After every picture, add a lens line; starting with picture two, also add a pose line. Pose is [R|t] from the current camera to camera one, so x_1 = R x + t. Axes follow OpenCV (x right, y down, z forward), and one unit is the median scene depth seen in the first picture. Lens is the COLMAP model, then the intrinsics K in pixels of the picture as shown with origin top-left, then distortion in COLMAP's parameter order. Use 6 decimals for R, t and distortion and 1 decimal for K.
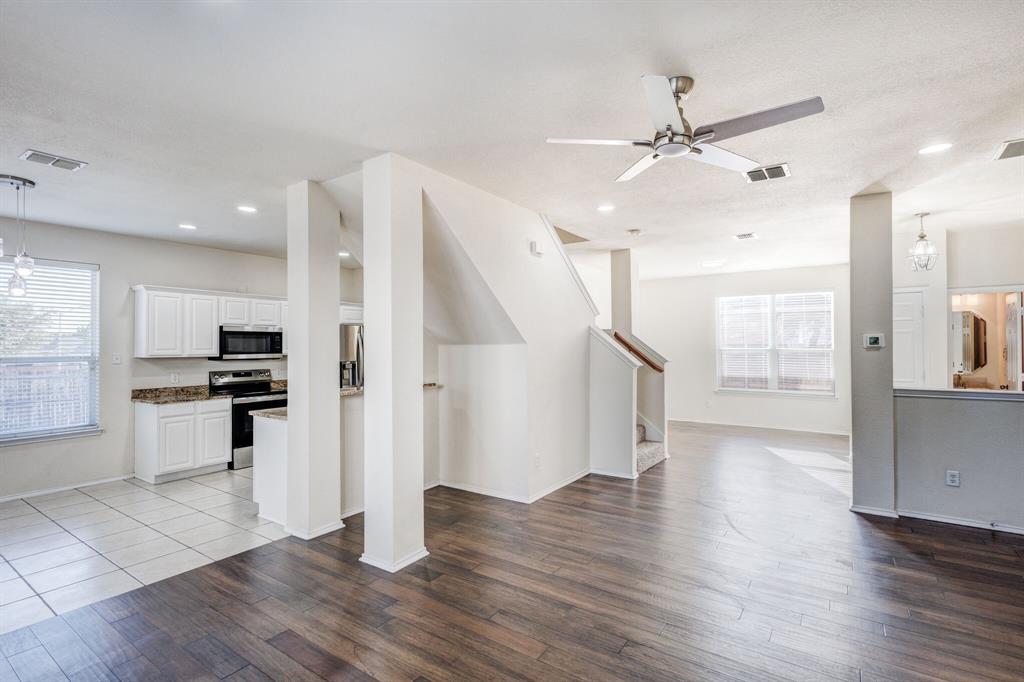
lens RADIAL K [[482.1, 0, 512.0], [0, 482.1, 341.0], [0, 0, 1]] dist [0.005895, 0.000399]
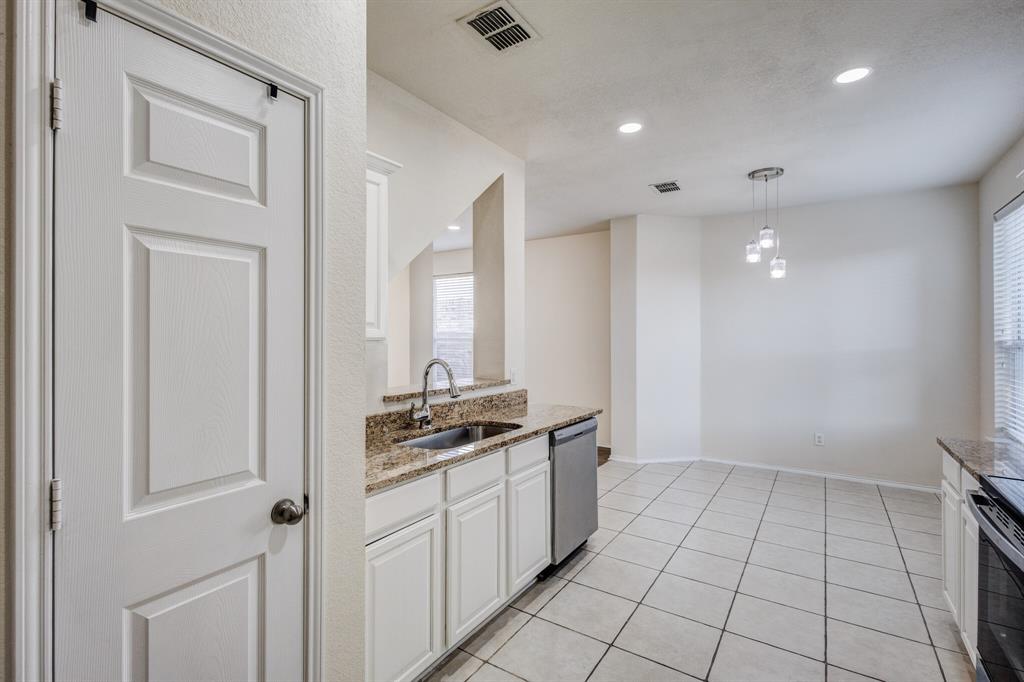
lens RADIAL K [[472.2, 0, 510.2], [0, 472.2, 334.0], [0, 0, 1]] dist [0.001222, 0.000267]
pose [[-0.999735, 0.006029, -0.022217, -0.286322], [0.006381, 0.999855, -0.015808, 0.026734], [0.022118, -0.015945, -0.999628, 1.332903]]
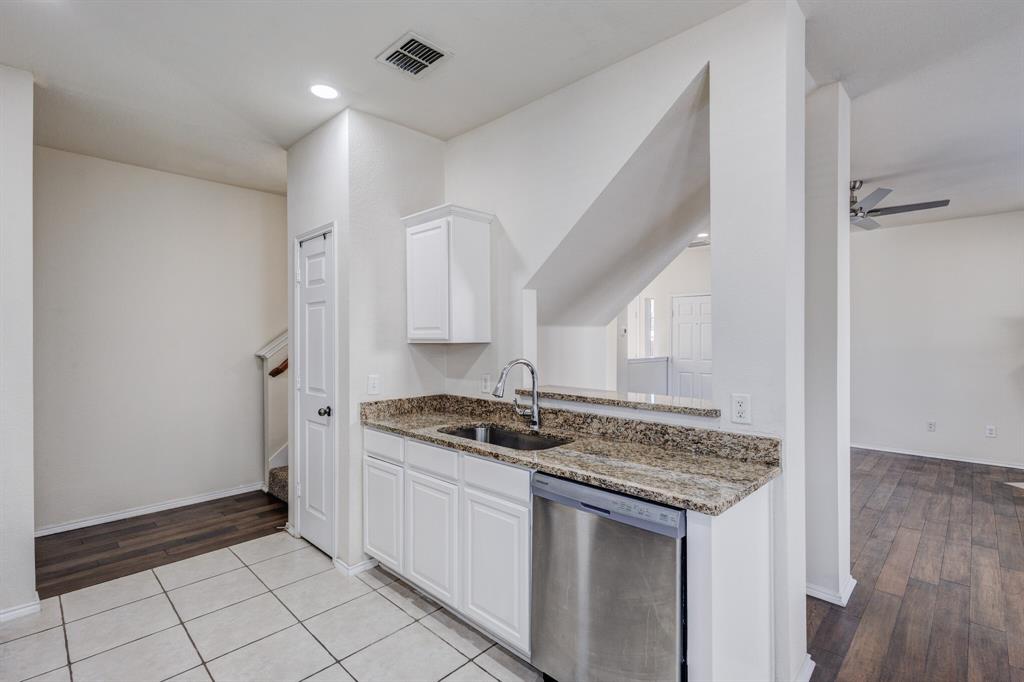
lens RADIAL K [[475.6, 0, 513.0], [0, 475.6, 337.1], [0, 0, 1]] dist [0.004655, -0.000074]
pose [[0.164360, 0.007534, 0.986372, -0.672696], [-0.010619, 0.999926, -0.005868, 0.024825], [-0.986343, -0.009509, 0.164428, 0.819425]]
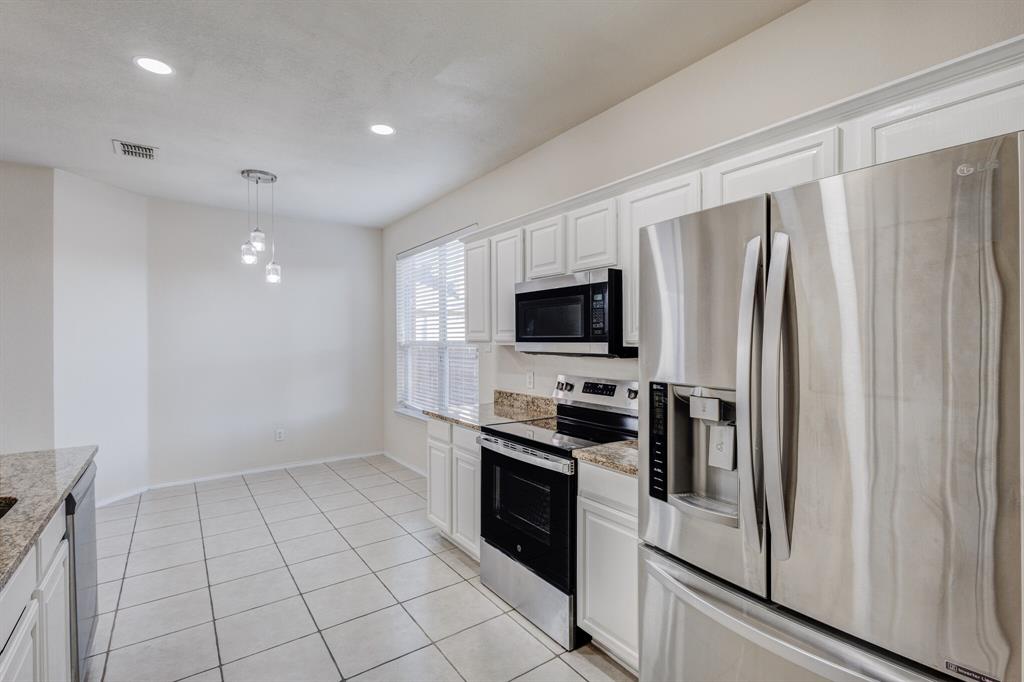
lens RADIAL K [[469.4, 0, 512.0], [0, 469.4, 339.0], [0, 0, 1]] dist [0.001511, -0.000134]
pose [[-0.332481, 0.009506, -0.943062, -0.152396], [0.018151, 0.999828, 0.003679, 0.024642], [0.942935, -0.015894, -0.332596, 1.224307]]
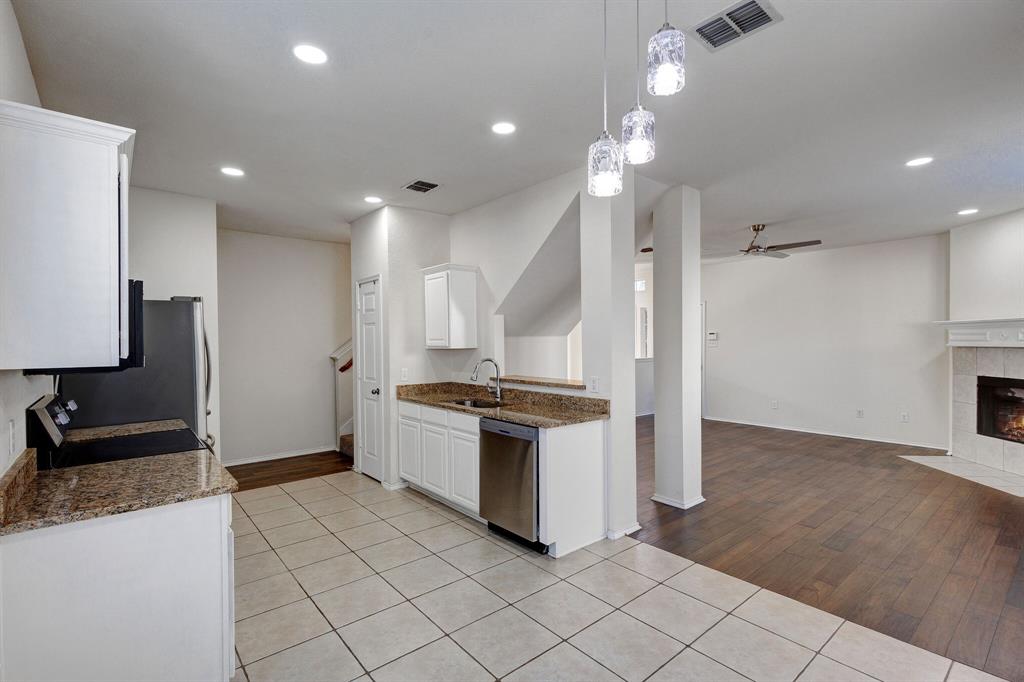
lens RADIAL K [[478.4, 0, 513.9], [0, 478.4, 342.3], [0, 0, 1]] dist [0.002099, -0.000427]
pose [[0.263378, -0.000108, 0.964693, -0.944755], [-0.002962, 0.999995, 0.000921, 0.016881], [-0.964688, -0.003100, 0.263376, 0.648261]]
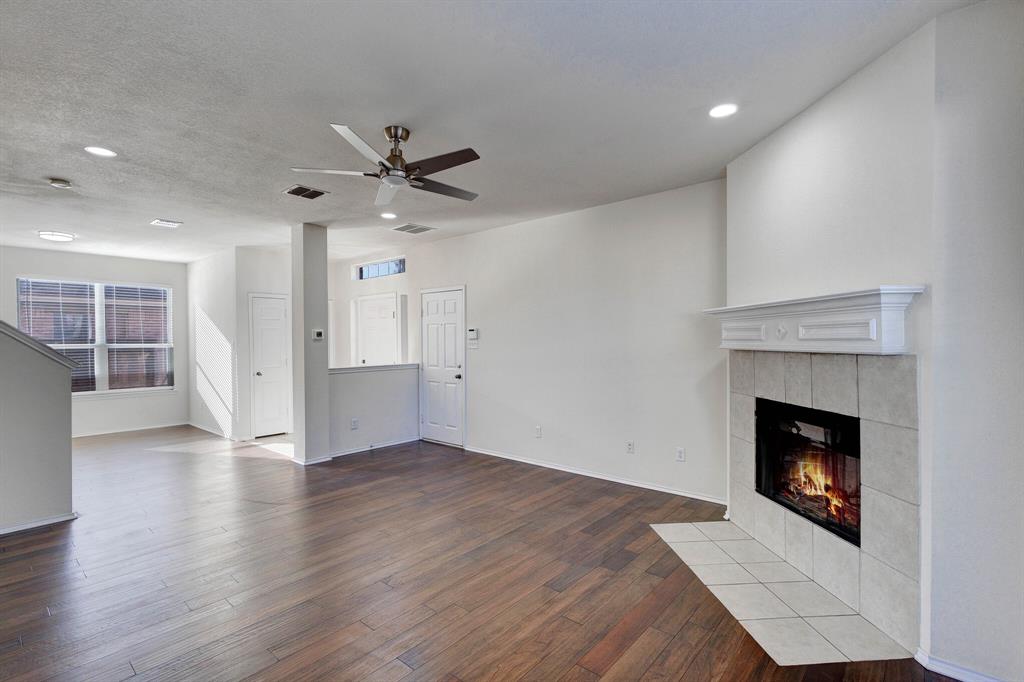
lens RADIAL K [[478.4, 0, 513.9], [0, 478.4, 342.3], [0, 0, 1]] dist [0.002099, -0.000427]
pose [[0.098562, -0.004061, 0.995123, -0.381503], [0.000705, 0.999992, 0.004011, 0.011961], [-0.995131, 0.000307, 0.098564, 0.237498]]
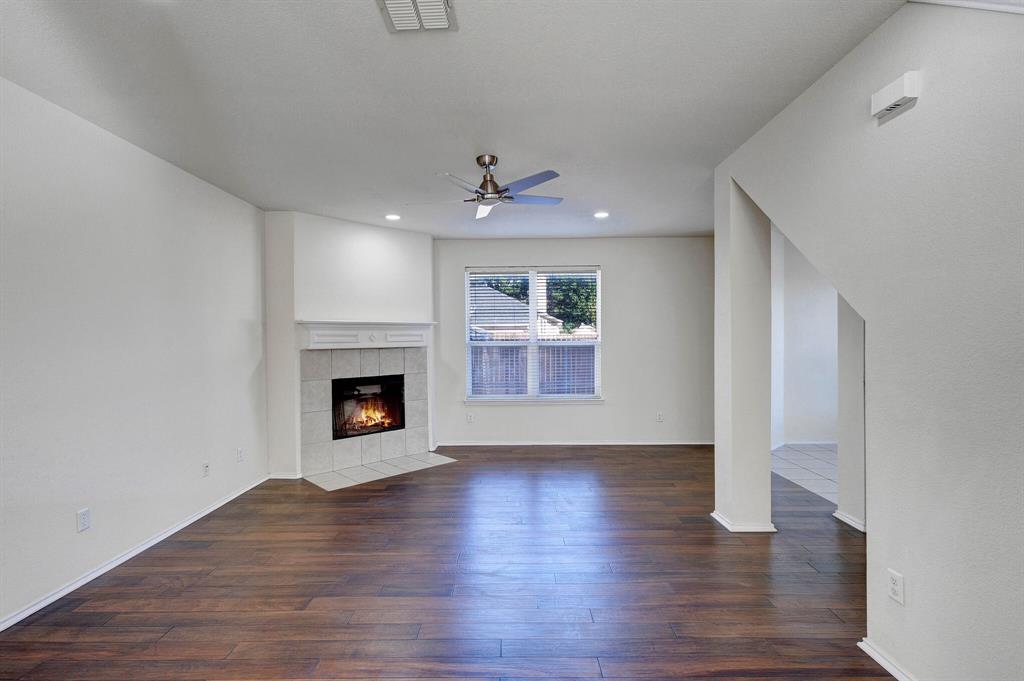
lens RADIAL K [[476.6, 0, 510.6], [0, 476.6, 337.3], [0, 0, 1]] dist [0.008451, 0.000136]
pose [[-0.823125, 0.010737, -0.567759, 0.478950], [0.017286, 0.999832, -0.006152, 0.013375], [0.567597, -0.014878, -0.823172, 0.952291]]
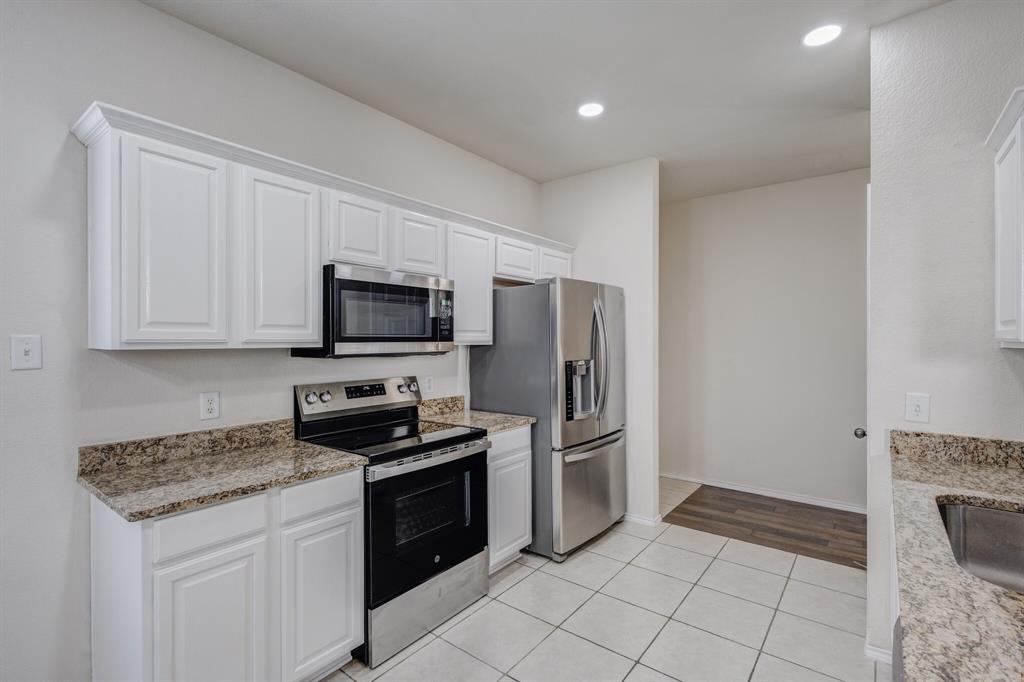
lens RADIAL K [[472.6, 0, 512.0], [0, 472.6, 341.0], [0, 0, 1]] dist [0.010325, -0.000032]
pose [[0.998502, 0.006084, -0.054377, -0.469575], [-0.005183, 0.999847, 0.016686, 0.021444], [0.054470, -0.016379, 0.998381, 0.684753]]
